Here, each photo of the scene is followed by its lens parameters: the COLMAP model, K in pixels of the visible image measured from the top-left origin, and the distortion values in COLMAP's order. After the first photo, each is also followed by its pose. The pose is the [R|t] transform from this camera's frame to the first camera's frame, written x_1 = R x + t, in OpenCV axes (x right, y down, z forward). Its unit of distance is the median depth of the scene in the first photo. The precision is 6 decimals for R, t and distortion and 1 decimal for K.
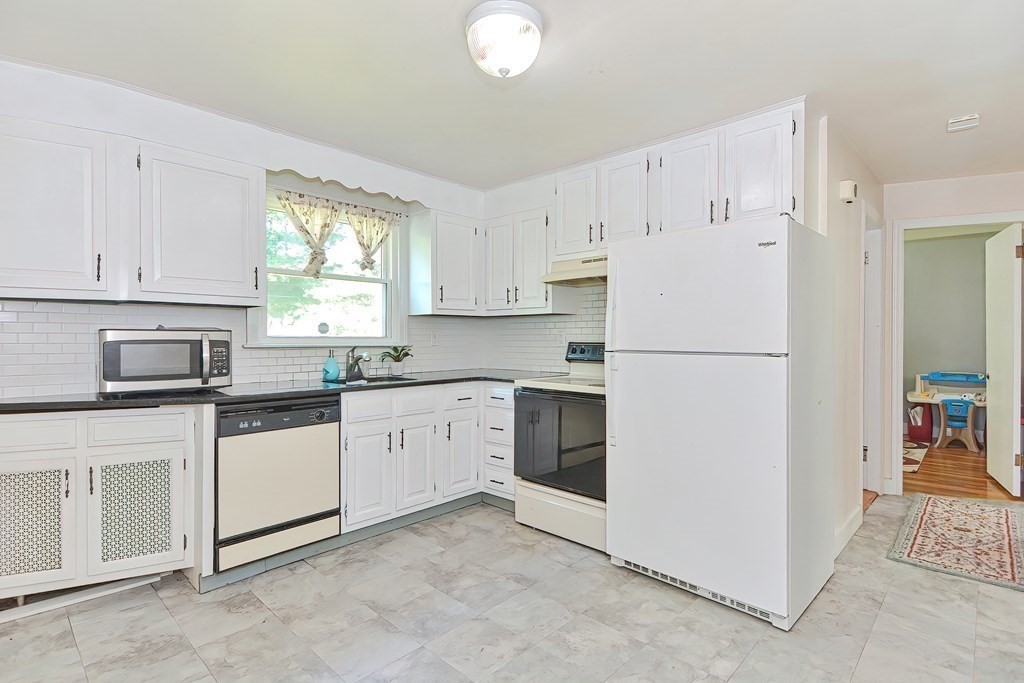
lens RADIAL K [[488.9, 0, 515.0], [0, 488.9, 340.4], [0, 0, 1]] dist [0.004078, 0.000472]
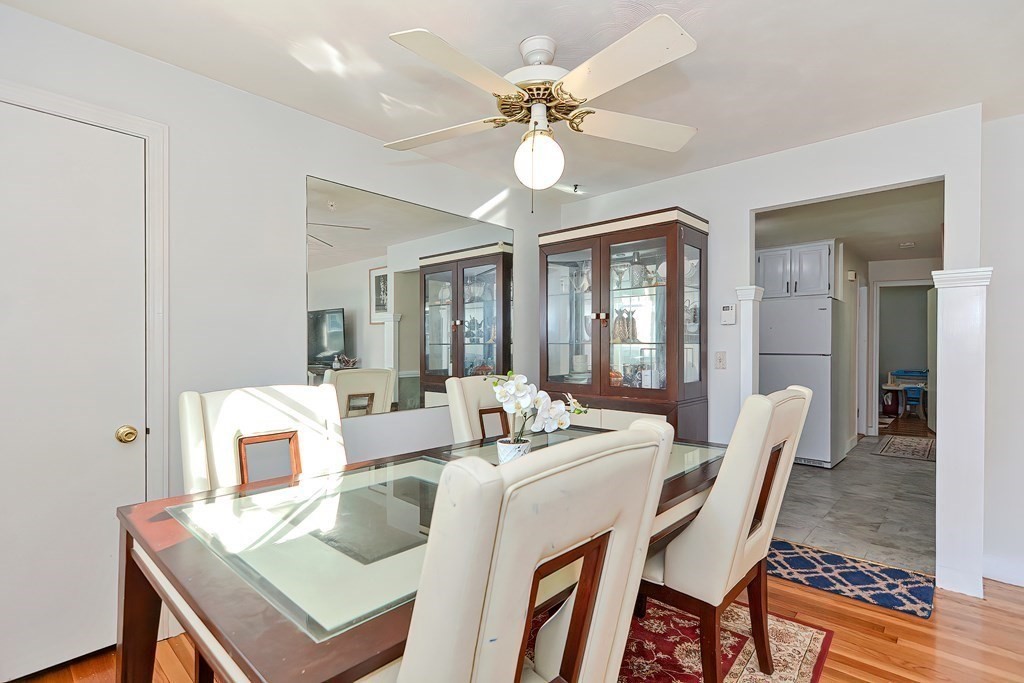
lens RADIAL K [[488.9, 0, 508.5], [0, 488.9, 347.9], [0, 0, 1]] dist [0.004078, 0.000472]
pose [[0.999810, 0.003798, 0.019124, -0.417718], [-0.003800, 0.999993, 0.000076, 0.000774], [-0.019124, -0.000149, 0.999817, -0.536692]]
